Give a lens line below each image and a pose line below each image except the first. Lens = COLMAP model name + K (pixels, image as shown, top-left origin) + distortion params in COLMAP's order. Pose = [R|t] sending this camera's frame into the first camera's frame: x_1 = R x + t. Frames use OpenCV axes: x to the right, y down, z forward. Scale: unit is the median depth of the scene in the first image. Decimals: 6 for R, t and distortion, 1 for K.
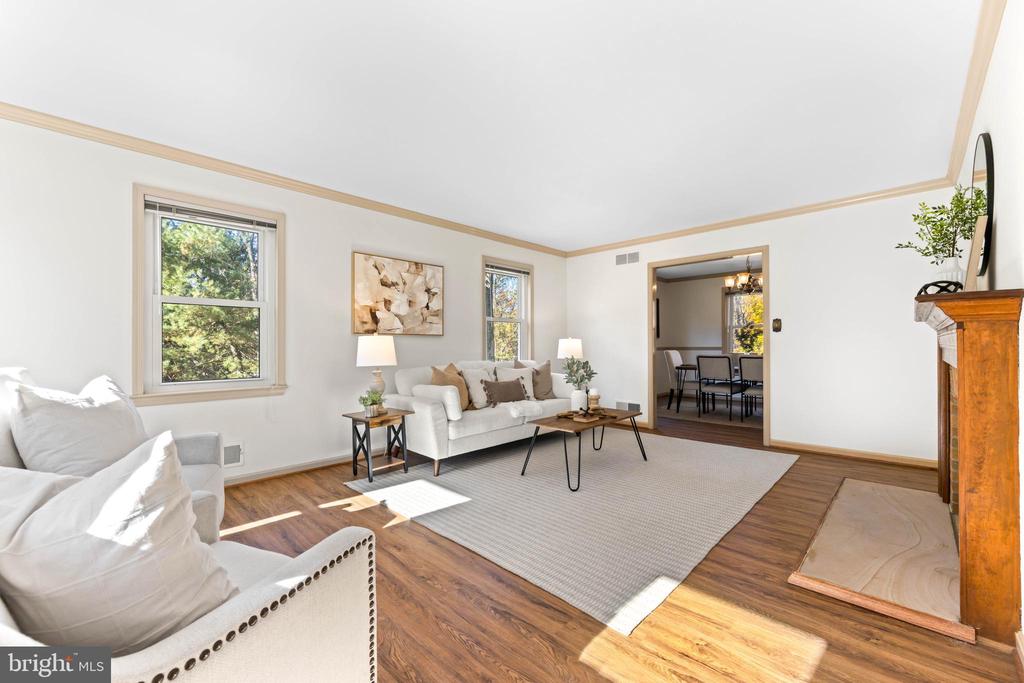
lens RADIAL K [[414.9, 0, 510.0], [0, 414.9, 344.9], [0, 0, 1]] dist [0.000235, -0.000007]
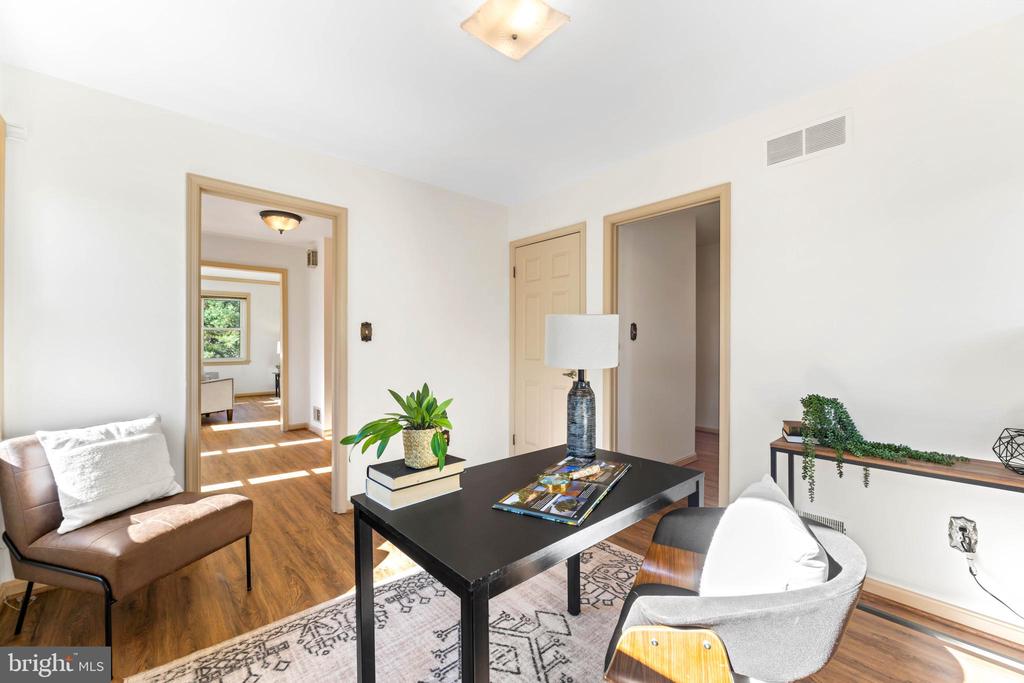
lens RADIAL K [[414.9, 0, 510.0], [0, 414.9, 344.9], [0, 0, 1]] dist [0.000235, -0.000007]
pose [[0.996991, 0.006161, -0.077276, 1.097681], [-0.005241, 0.999913, 0.012113, -0.035614], [0.077344, -0.011671, 0.996936, -1.247024]]
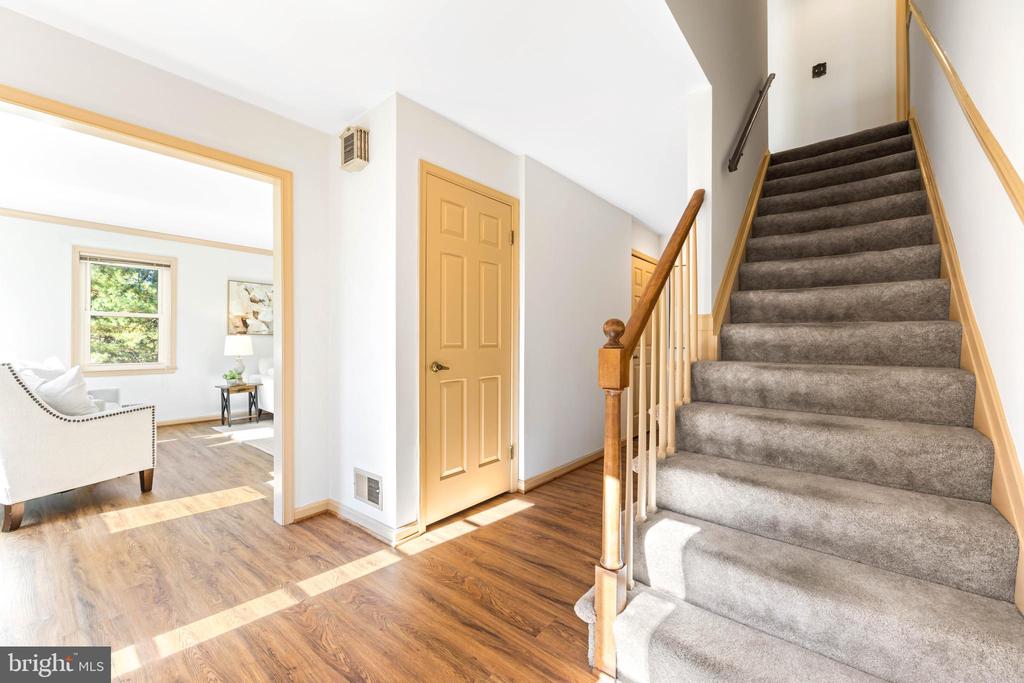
lens RADIAL K [[411.6, 0, 507.0], [0, 411.6, 341.1], [0, 0, 1]] dist [-0.000277, -0.000032]
pose [[0.997334, 0.005428, 0.072764, 0.524601], [-0.005418, 0.999985, -0.000346, -0.007122], [-0.072764, -0.000049, 0.997349, -0.568381]]
